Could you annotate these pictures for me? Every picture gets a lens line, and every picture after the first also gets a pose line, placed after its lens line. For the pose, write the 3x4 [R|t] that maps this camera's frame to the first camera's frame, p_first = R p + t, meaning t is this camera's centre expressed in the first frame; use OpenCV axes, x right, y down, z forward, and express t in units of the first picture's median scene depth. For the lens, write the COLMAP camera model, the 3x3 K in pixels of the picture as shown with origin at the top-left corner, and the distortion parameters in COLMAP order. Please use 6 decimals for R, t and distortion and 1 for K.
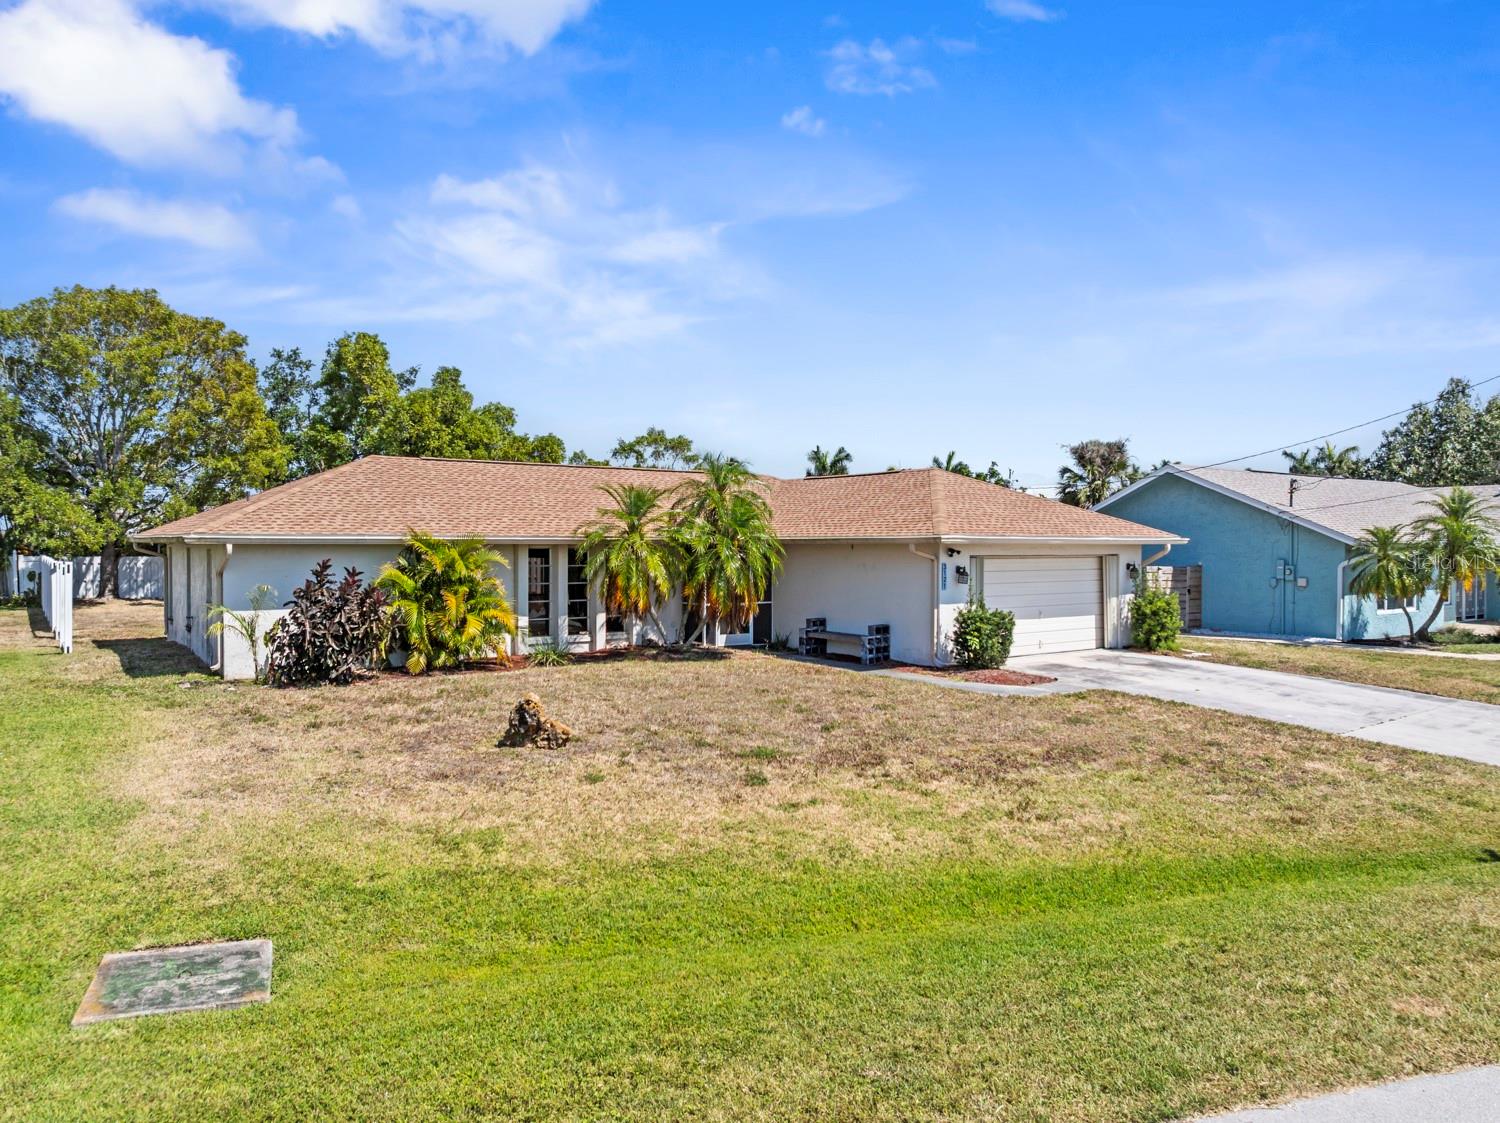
lens RADIAL K [[1044.6, 0, 750.0], [0, 1044.6, 561.5], [0, 0, 1]] dist [-0.023645, -0.000691]
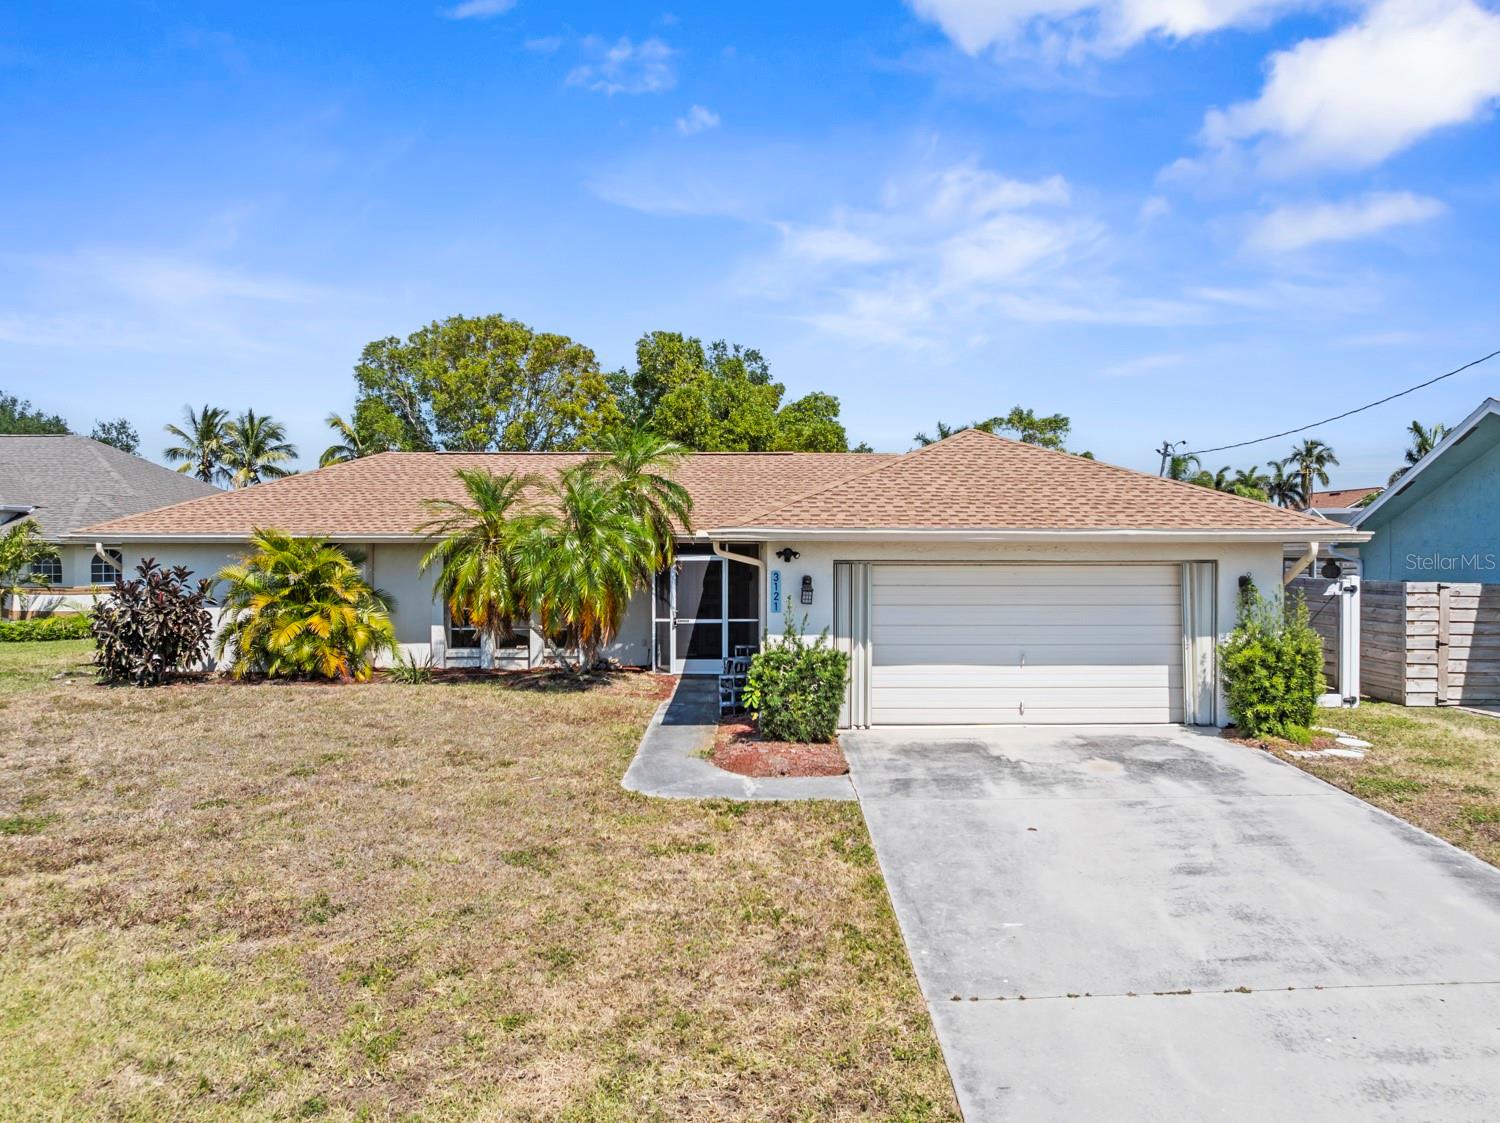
lens RADIAL K [[1044.6, 0, 750.0], [0, 1044.6, 561.5], [0, 0, 1]] dist [-0.023645, -0.000691]
pose [[0.822134, 0.008851, -0.569225, 0.474975], [-0.009362, 0.999954, 0.002027, -0.005125], [0.569217, 0.003663, 0.822179, 0.398588]]
